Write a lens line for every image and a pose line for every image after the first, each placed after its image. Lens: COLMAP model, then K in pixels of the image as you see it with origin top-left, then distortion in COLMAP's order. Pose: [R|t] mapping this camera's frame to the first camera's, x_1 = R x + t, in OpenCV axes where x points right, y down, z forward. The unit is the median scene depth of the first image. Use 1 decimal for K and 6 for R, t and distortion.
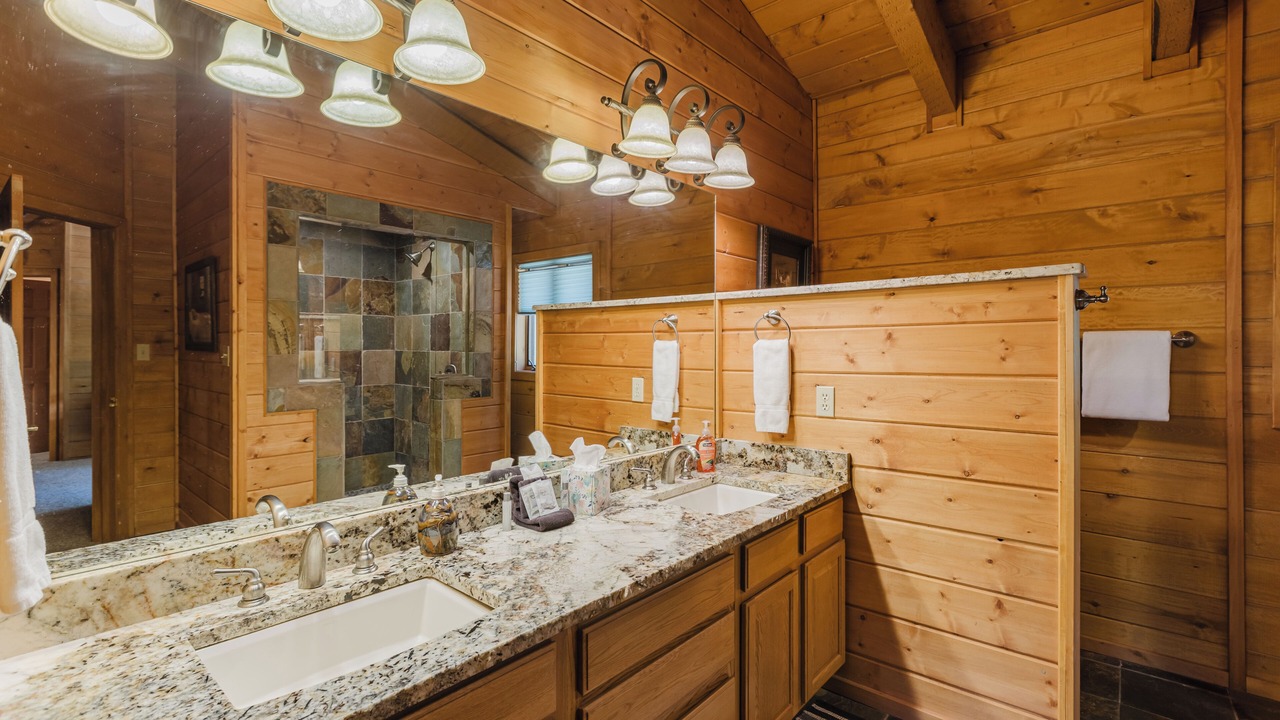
lens RADIAL K [[569.6, 0, 633.1], [0, 569.6, 353.7], [0, 0, 1]] dist [-0.000901, 0.000250]
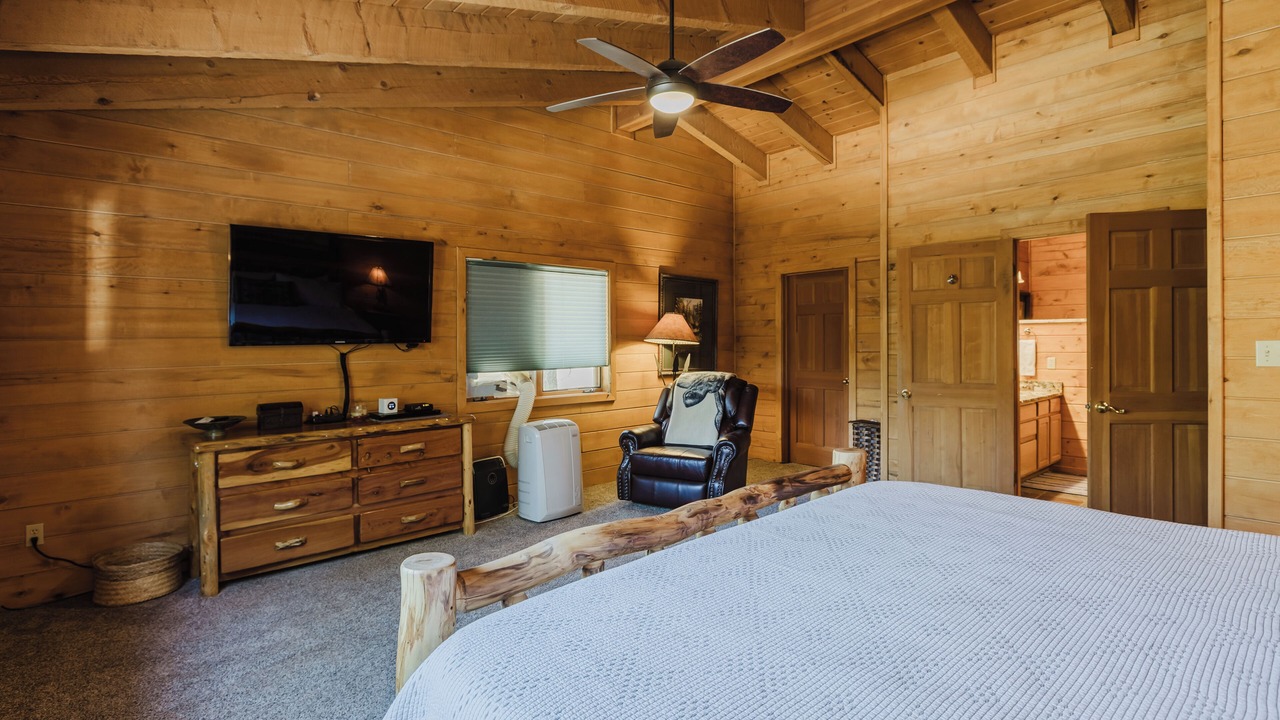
lens RADIAL K [[575.7, 0, 646.4], [0, 575.7, 351.9], [0, 0, 1]] dist [0.000287, 0.000013]
pose [[0.988863, -0.010570, -0.148455, -0.951144], [0.011680, 0.999910, 0.006611, -0.007292], [0.148372, -0.008271, 0.988897, -1.630210]]
